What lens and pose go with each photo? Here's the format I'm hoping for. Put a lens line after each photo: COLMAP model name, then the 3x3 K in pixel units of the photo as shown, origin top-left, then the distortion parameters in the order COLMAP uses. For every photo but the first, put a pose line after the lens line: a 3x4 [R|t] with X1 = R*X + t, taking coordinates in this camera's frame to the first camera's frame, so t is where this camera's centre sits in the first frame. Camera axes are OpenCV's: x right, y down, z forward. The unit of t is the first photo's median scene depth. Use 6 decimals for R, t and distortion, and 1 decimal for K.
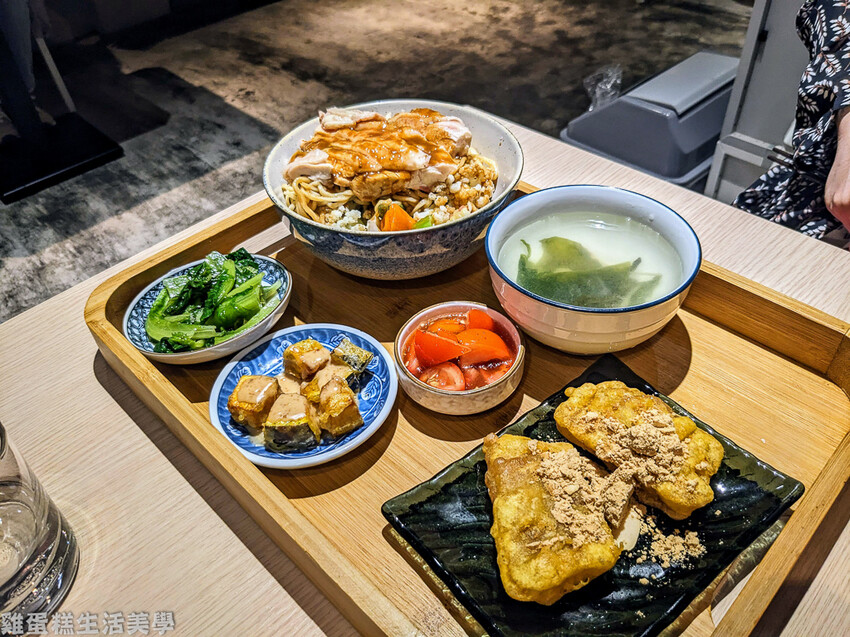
lens RADIAL K [[670.0, 0, 425.0], [0, 670.0, 318.5], [0, 0, 1]] dist [0.045923, -0.098327]
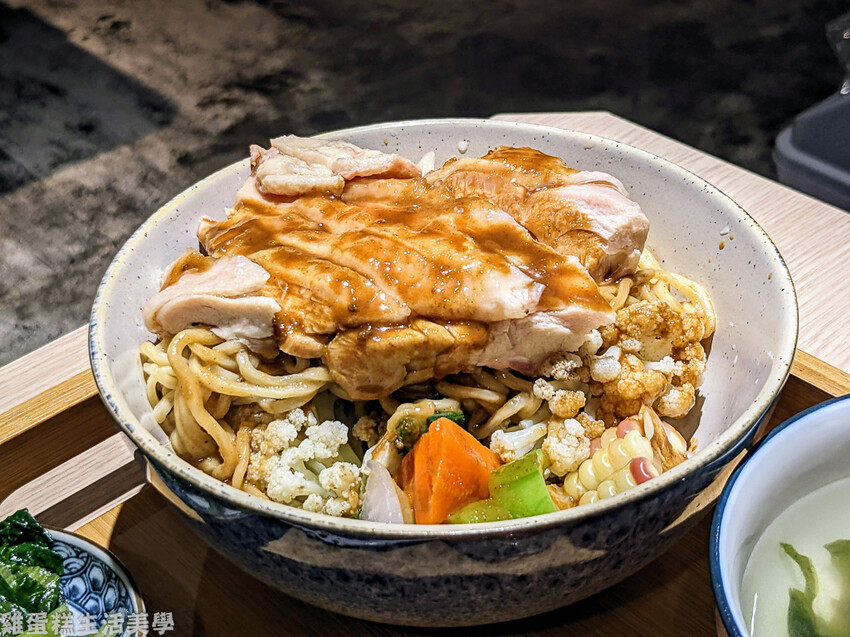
lens RADIAL K [[1367.0, 0, 422.5], [0, 1367.0, 296.2], [0, 0, 1]] dist [0.085991, -0.199070]
pose [[0.999152, 0.029056, -0.029177, -0.036160], [-0.032527, 0.991428, -0.126537, -0.139467], [0.025250, 0.127379, 0.991533, 0.253699]]
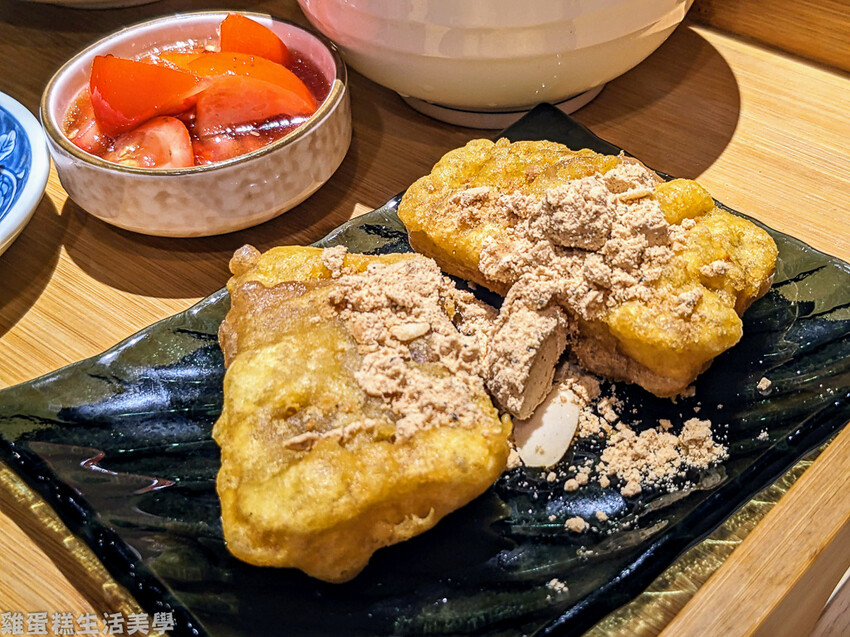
lens RADIAL K [[1367.0, 0, 422.5], [0, 1367.0, 296.2], [0, 0, 1]] dist [0.085991, -0.199070]
pose [[0.998154, -0.040817, 0.044977, 0.131217], [0.042551, 0.998361, -0.038283, 0.184548], [-0.043341, 0.040126, 0.998254, 0.100329]]
